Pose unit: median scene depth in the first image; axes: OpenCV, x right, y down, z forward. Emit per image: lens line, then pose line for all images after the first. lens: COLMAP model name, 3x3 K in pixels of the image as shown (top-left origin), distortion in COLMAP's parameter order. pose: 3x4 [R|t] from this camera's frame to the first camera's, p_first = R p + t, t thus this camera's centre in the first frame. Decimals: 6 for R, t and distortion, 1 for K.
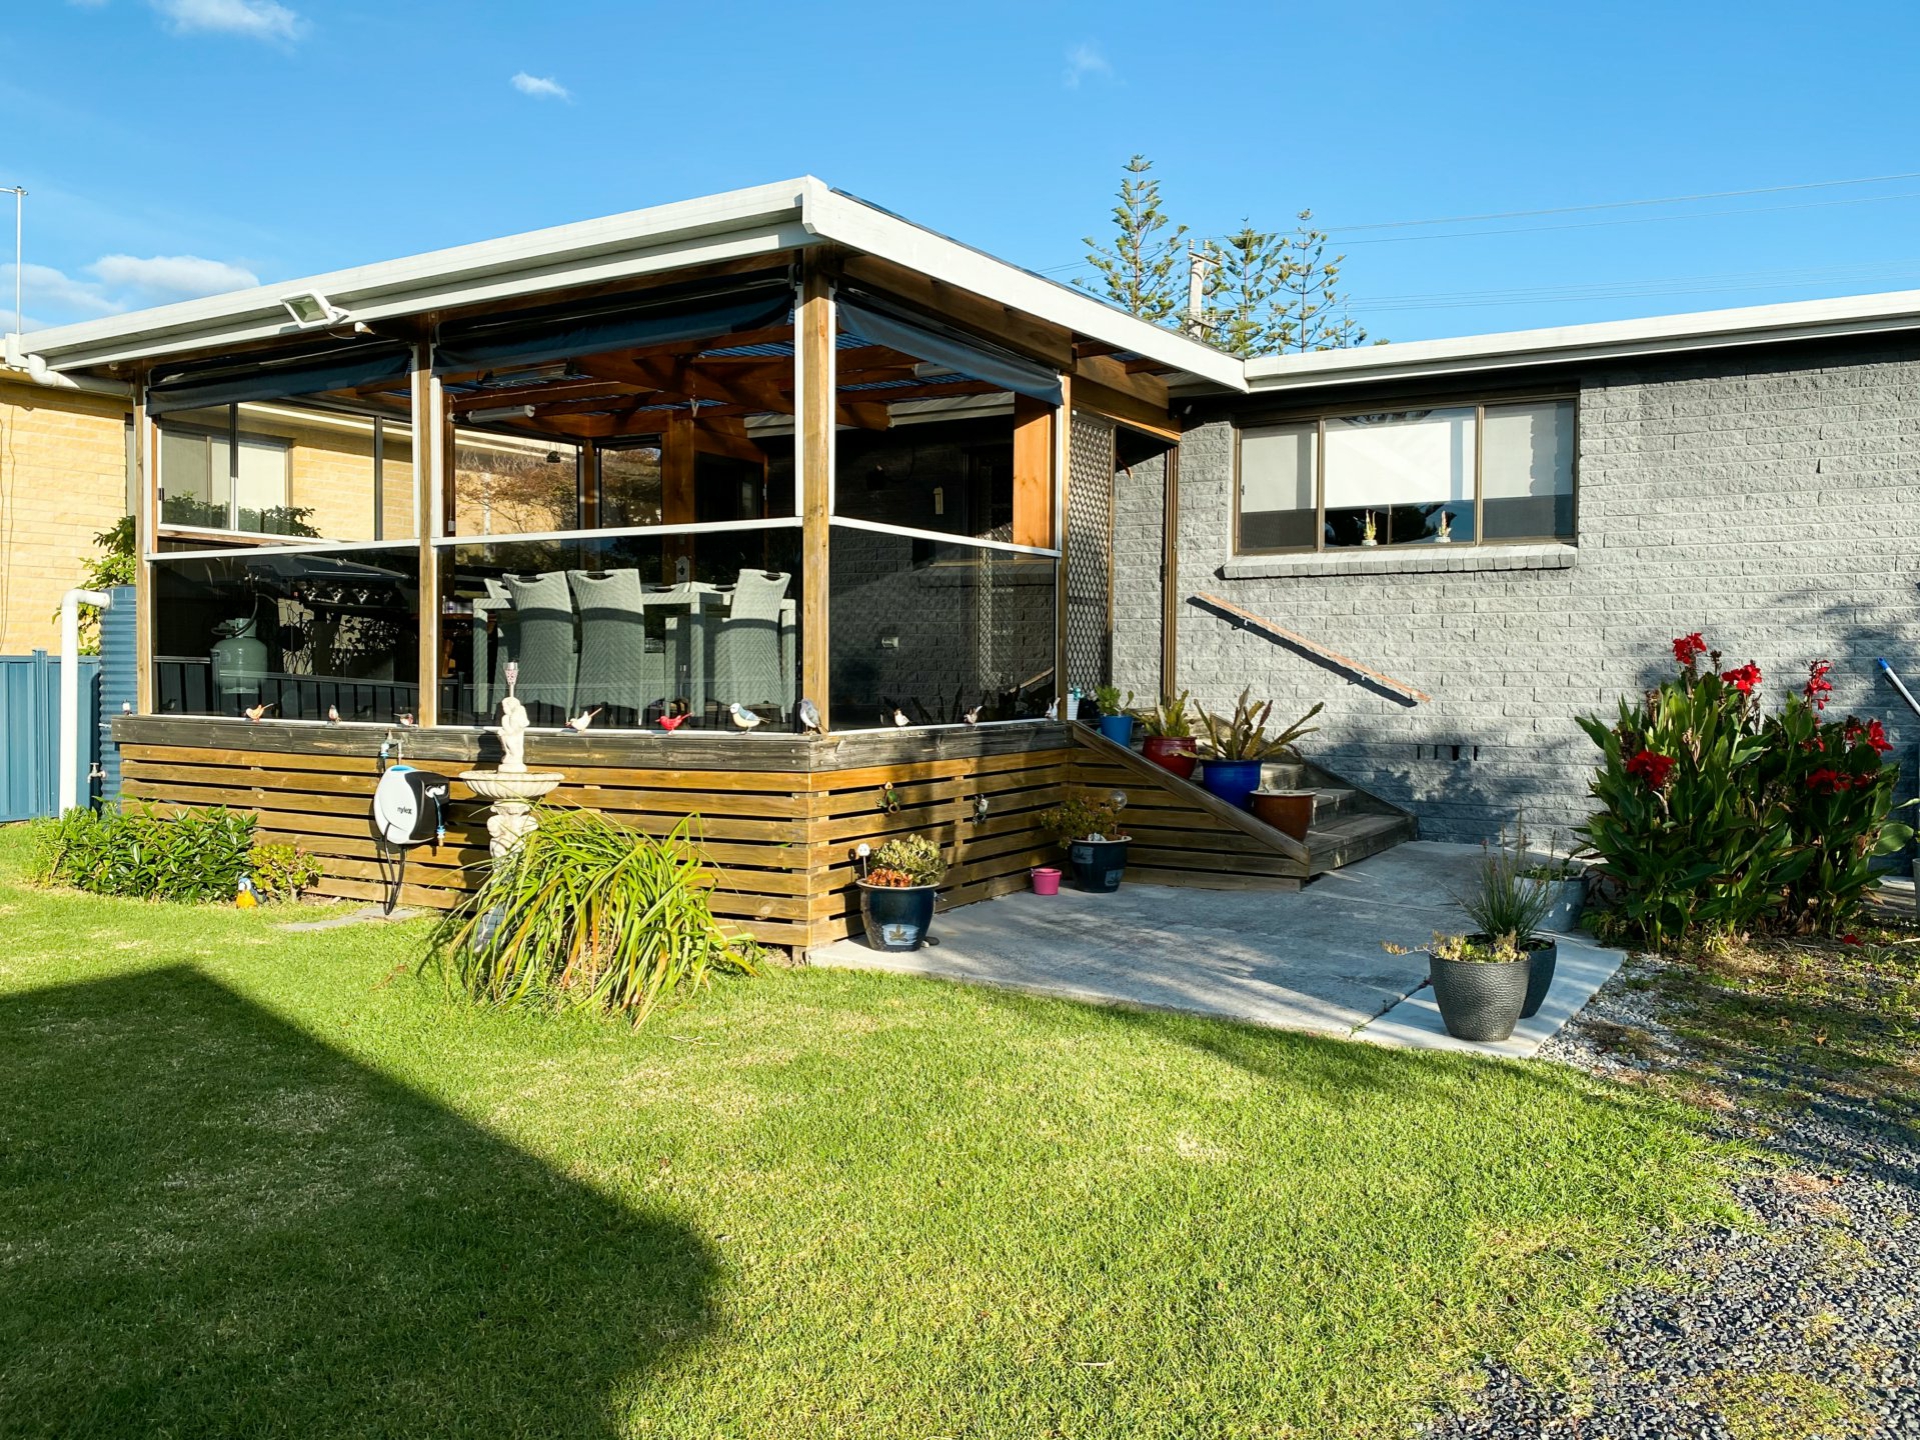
lens RADIAL K [[1496.2, 0, 962.3], [0, 1496.2, 716.5], [0, 0, 1]] dist [0.004853, 0.008499]
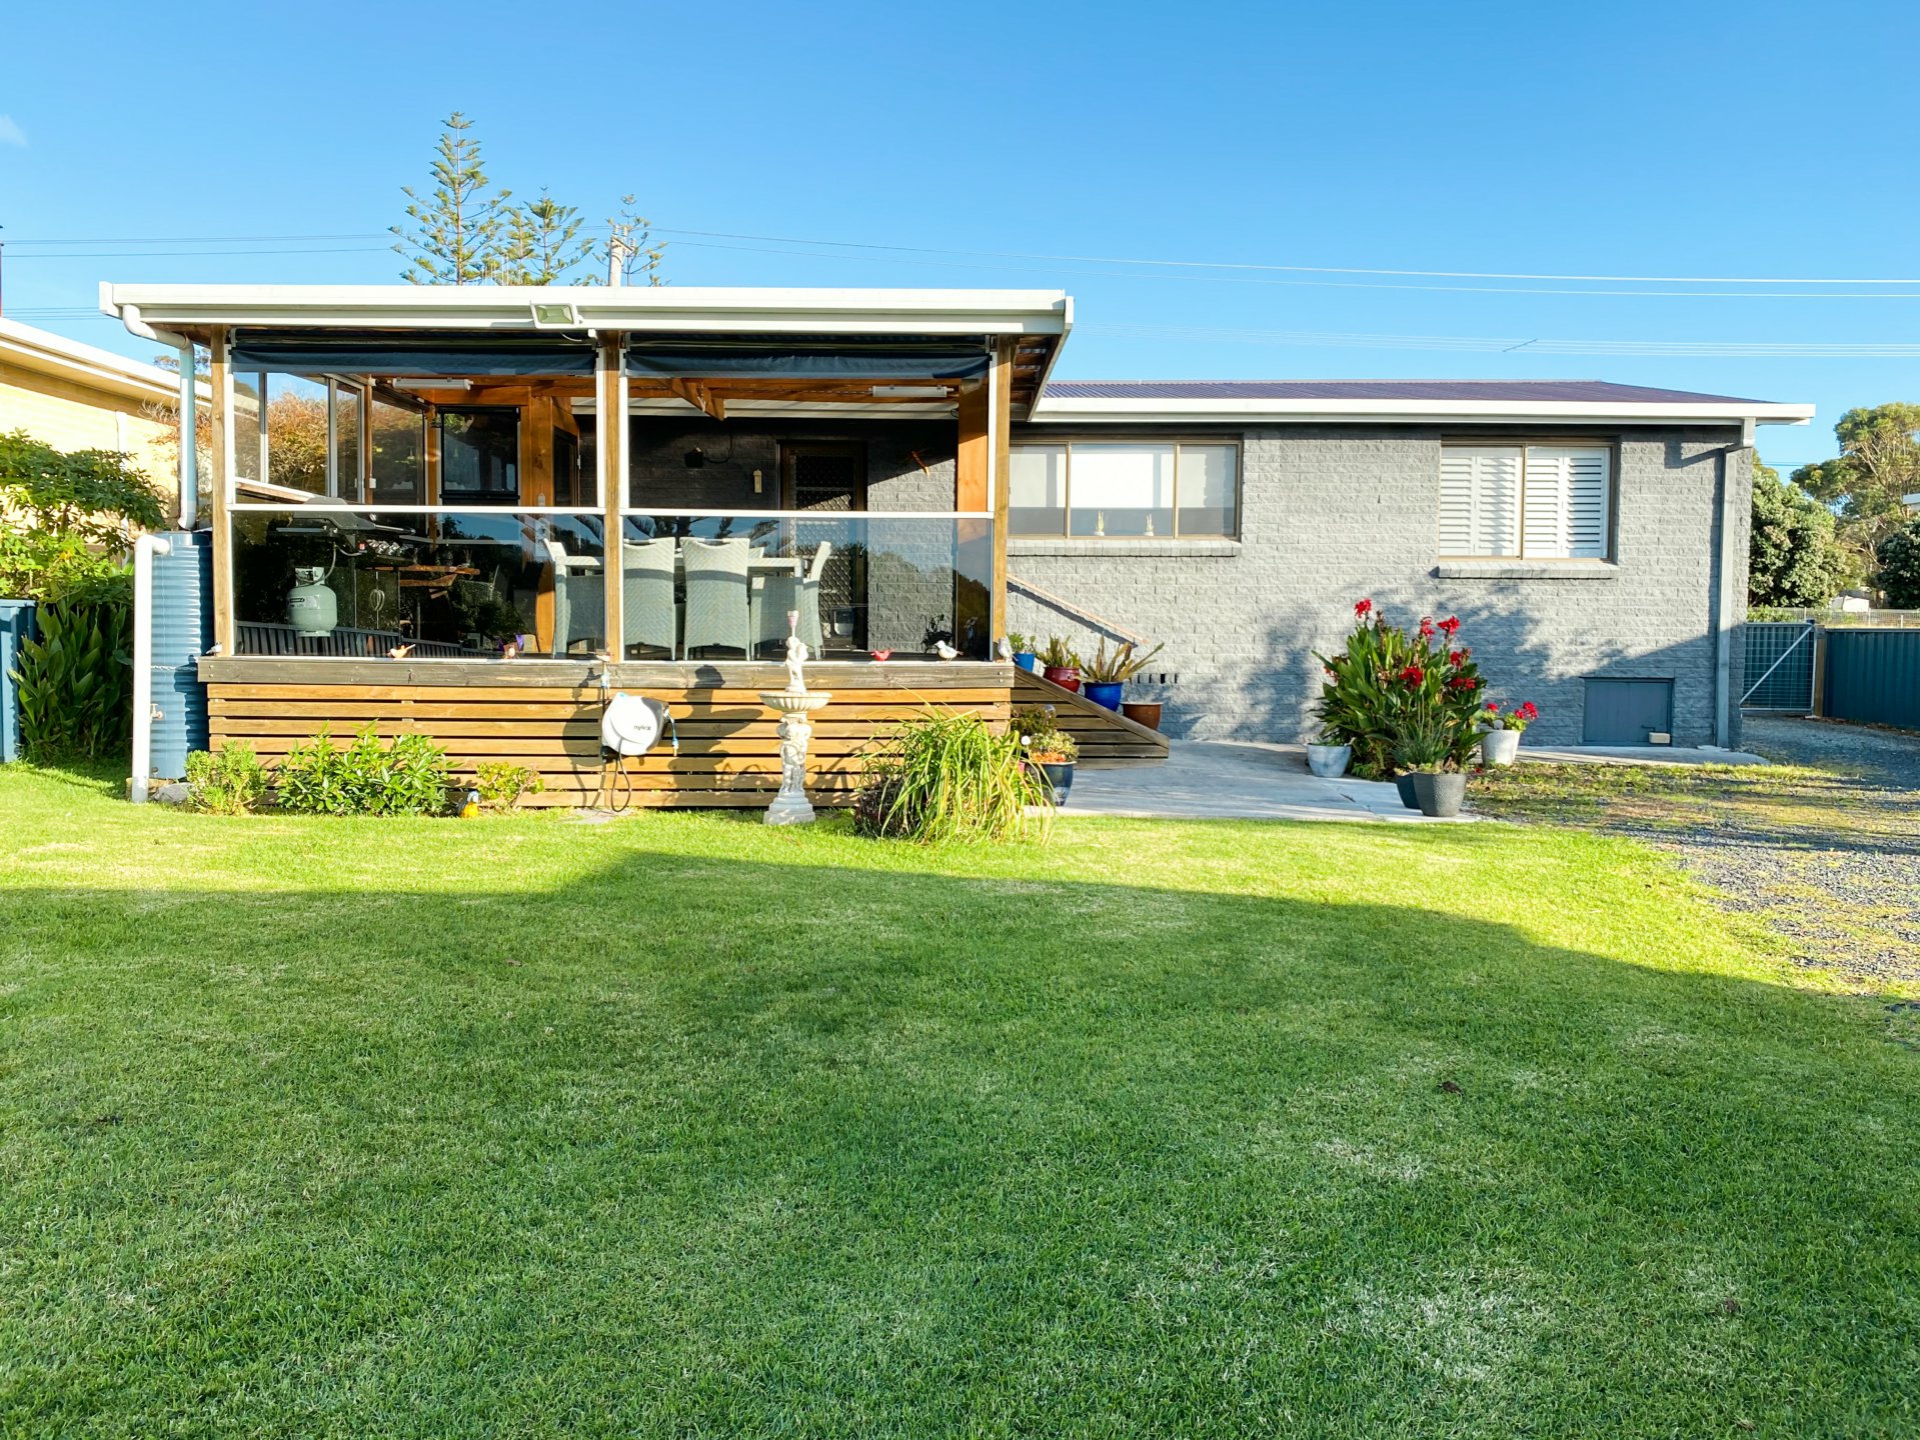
lens RADIAL K [[1443.7, 0, 944.2], [0, 1443.7, 723.8], [0, 0, 1]] dist [0.033215, -0.020403]
pose [[0.868497, -0.028316, 0.494885, -0.590229], [0.010643, 0.999202, 0.038493, 0.011921], [-0.495580, -0.028164, 0.868105, -0.138268]]
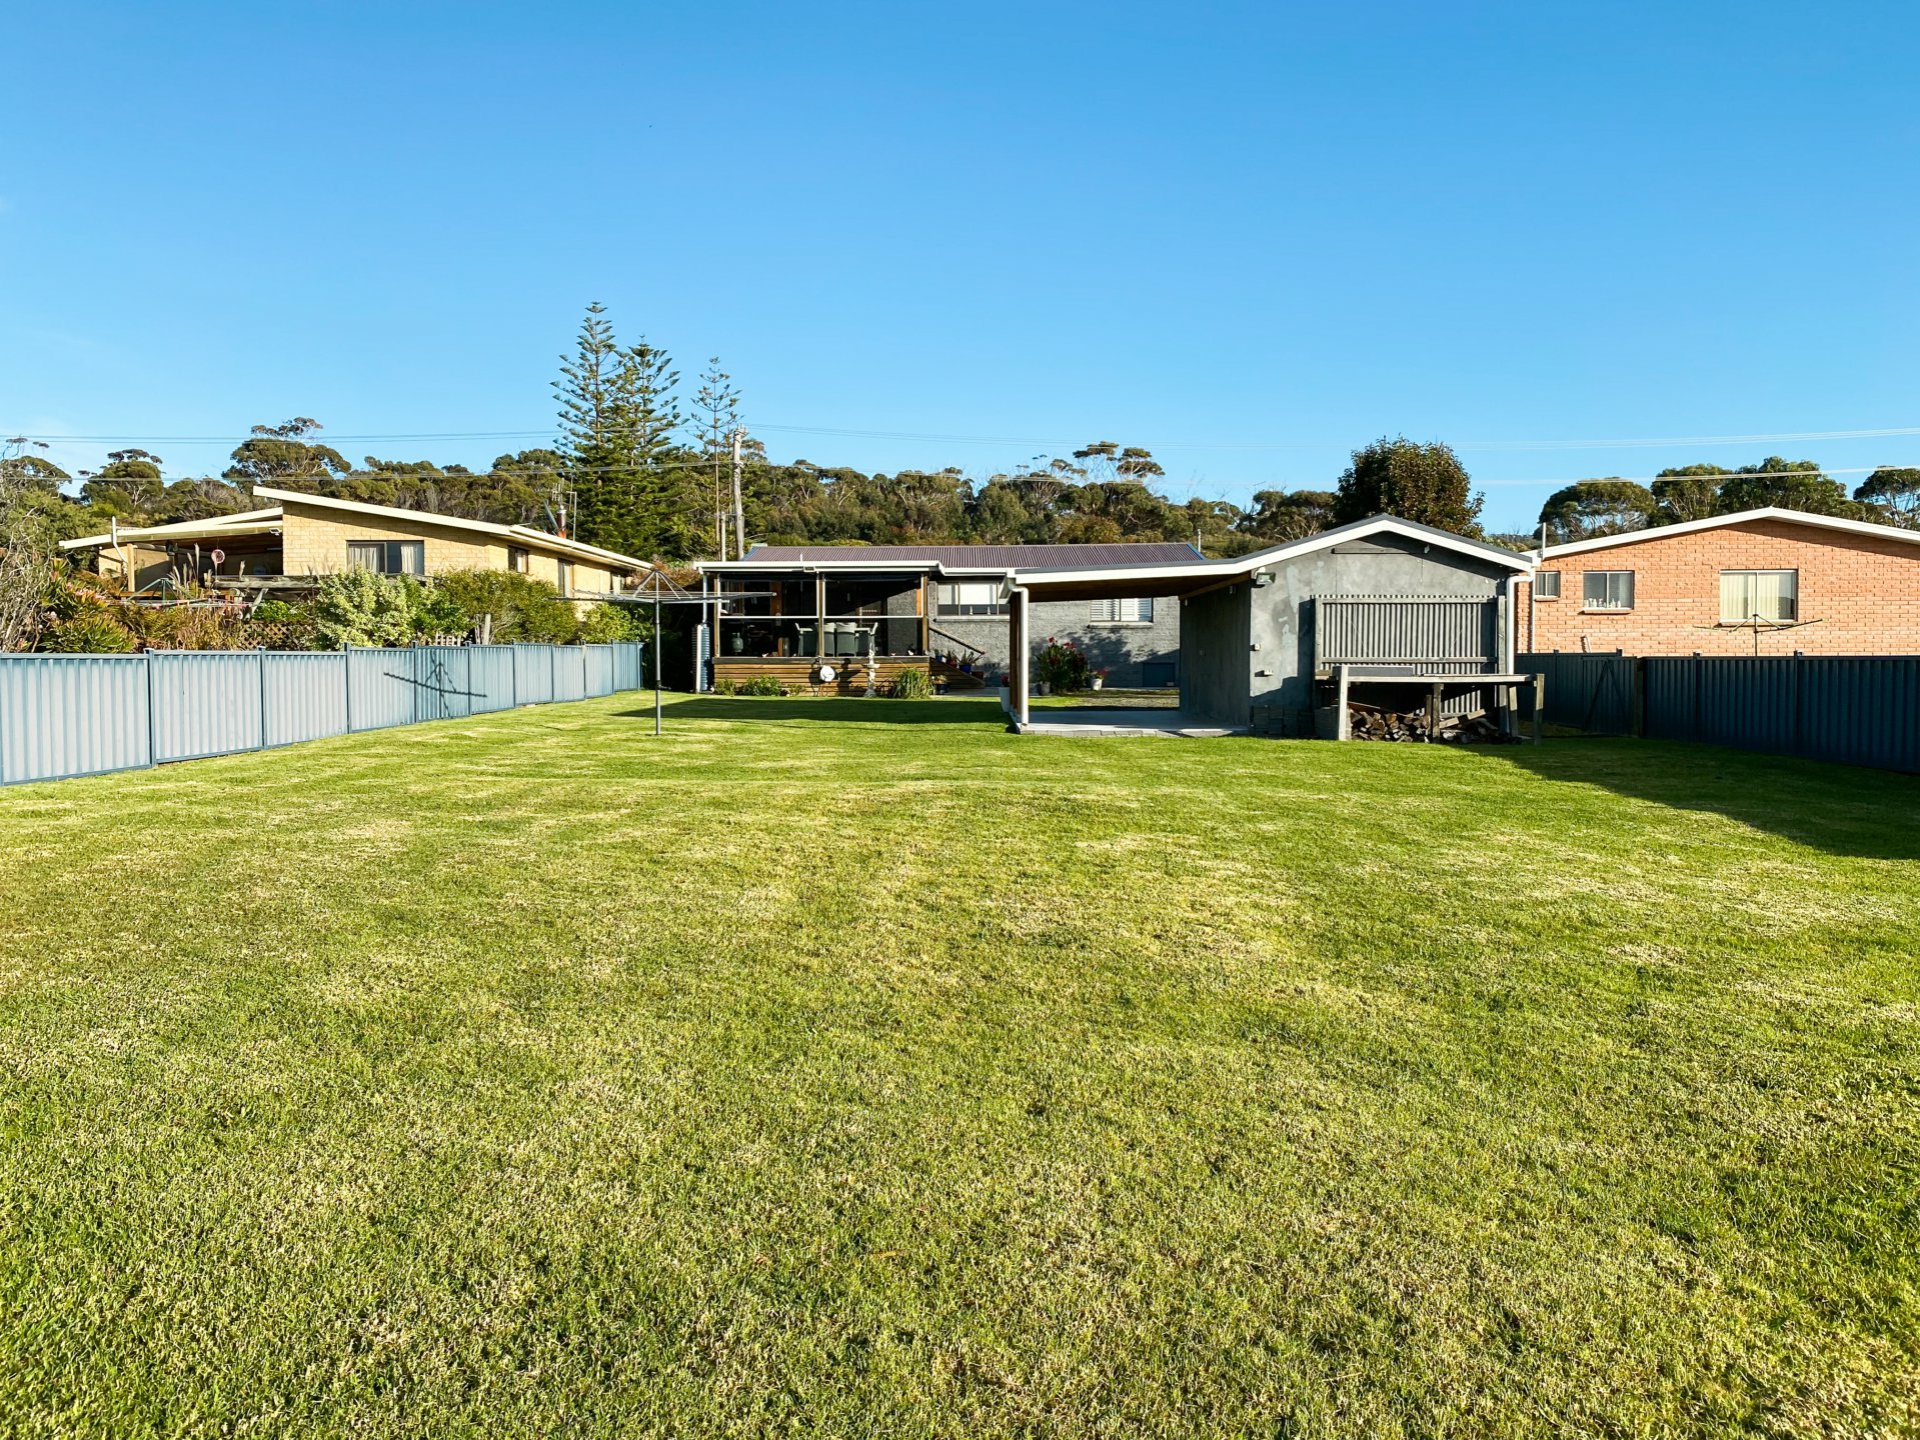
lens RADIAL K [[1443.7, 0, 961.2], [0, 1443.7, 719.4], [0, 0, 1]] dist [0.033215, -0.020403]
pose [[0.866712, -0.029302, 0.497948, -1.821201], [0.024545, 0.999569, 0.016098, 0.112891], [-0.498205, -0.001730, 0.867057, -2.527952]]
